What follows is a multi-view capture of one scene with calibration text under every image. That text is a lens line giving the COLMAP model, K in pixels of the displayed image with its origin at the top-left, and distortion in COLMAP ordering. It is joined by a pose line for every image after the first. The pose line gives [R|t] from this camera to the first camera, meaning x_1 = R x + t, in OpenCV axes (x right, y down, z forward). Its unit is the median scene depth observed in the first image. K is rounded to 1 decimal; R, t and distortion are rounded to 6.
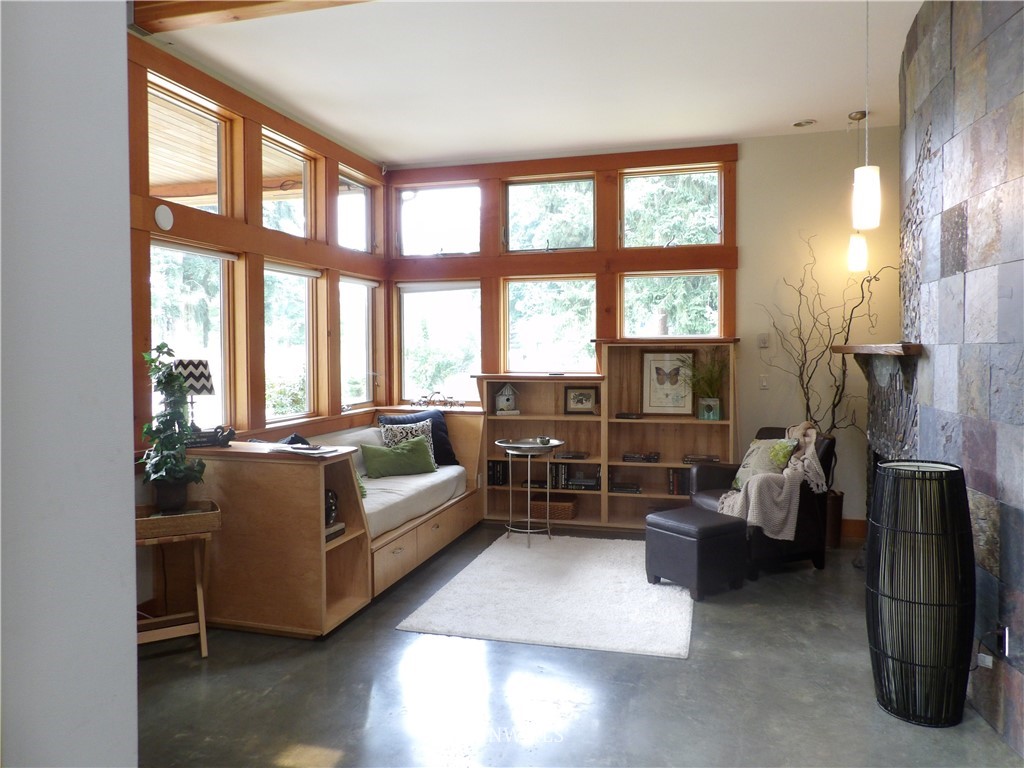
lens RADIAL K [[737.7, 0, 505.3], [0, 737.7, 380.8], [0, 0, 1]] dist [-0.036649, 0.052390]
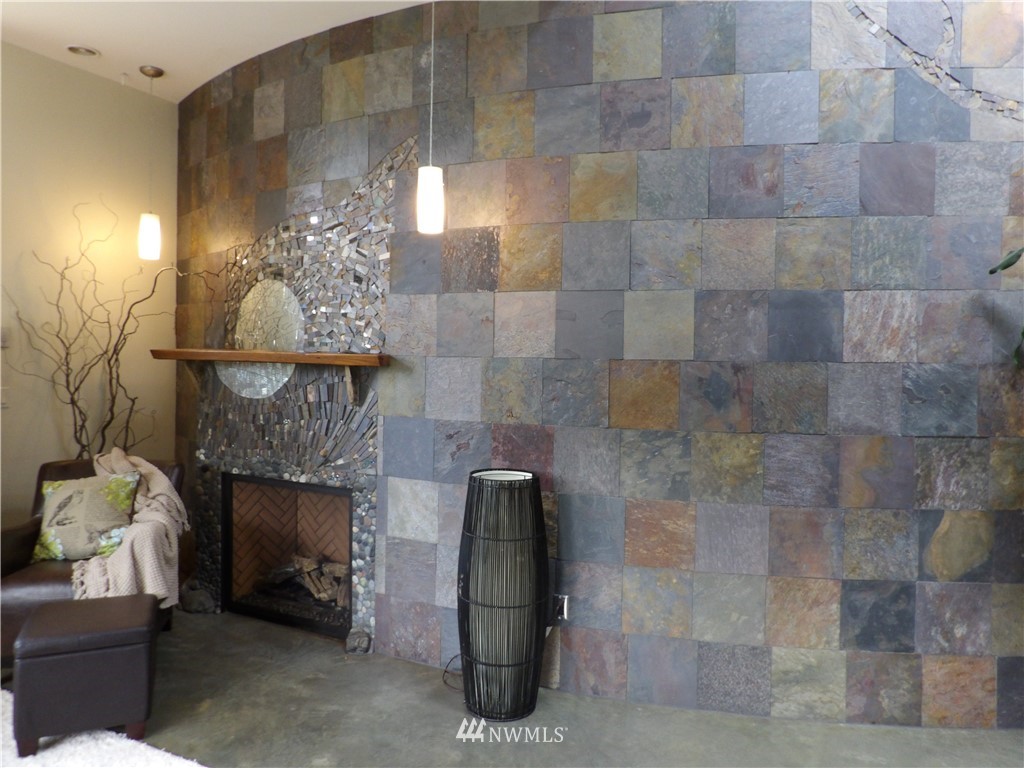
lens RADIAL K [[737.7, 0, 507.1], [0, 737.7, 380.5], [0, 0, 1]] dist [-0.036649, 0.052390]
pose [[0.188968, -0.028264, 0.981576, -0.341030], [0.024018, 0.999420, 0.024154, -0.031853], [-0.981690, 0.019011, 0.189537, 0.592171]]
